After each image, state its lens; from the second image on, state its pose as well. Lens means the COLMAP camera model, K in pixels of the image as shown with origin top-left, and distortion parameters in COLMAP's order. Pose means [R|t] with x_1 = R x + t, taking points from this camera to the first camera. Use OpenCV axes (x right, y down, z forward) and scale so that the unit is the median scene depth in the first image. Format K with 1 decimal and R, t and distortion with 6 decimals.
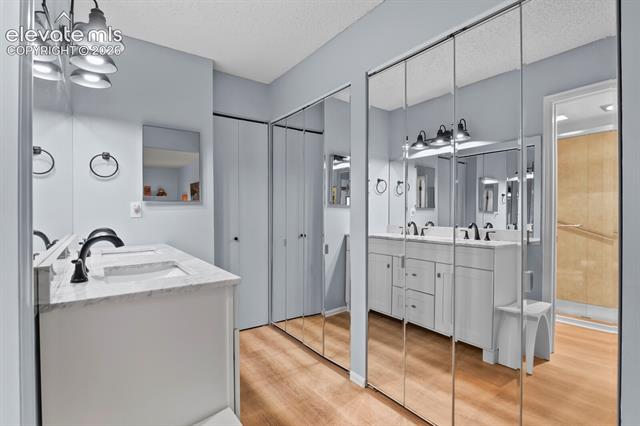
lens RADIAL K [[311.9, 0, 321.0], [0, 311.9, 211.6], [0, 0, 1]] dist [-0.004337, -0.004740]
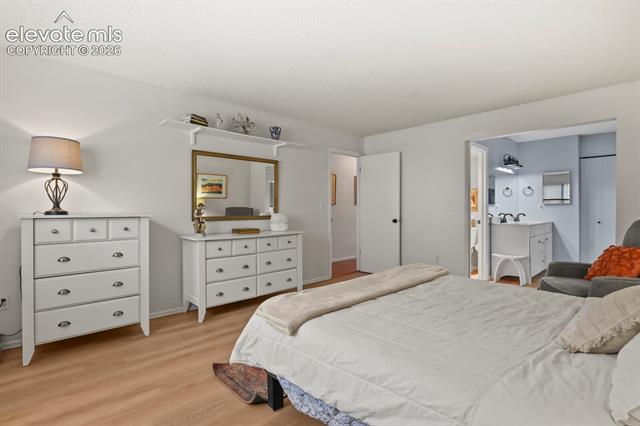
lens RADIAL K [[311.9, 0, 320.2], [0, 311.9, 214.5], [0, 0, 1]] dist [-0.004337, -0.004740]
pose [[0.149201, 0.006319, -0.988787, 1.465805], [0.003043, 0.999972, 0.006849, 0.028748], [0.988802, -0.004031, 0.149177, -1.003105]]
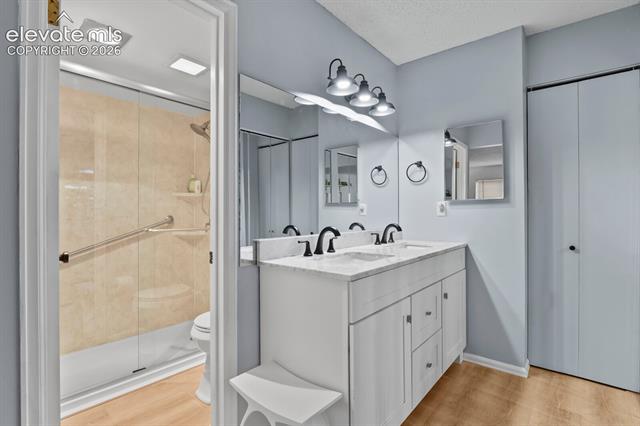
lens RADIAL K [[311.9, 0, 321.6], [0, 311.9, 209.1], [0, 0, 1]] dist [-0.004337, -0.004740]
pose [[0.257867, -0.009645, -0.966132, 0.319987], [0.000797, 0.999952, -0.009770, 0.004633], [0.966180, 0.001749, 0.257862, 0.293706]]
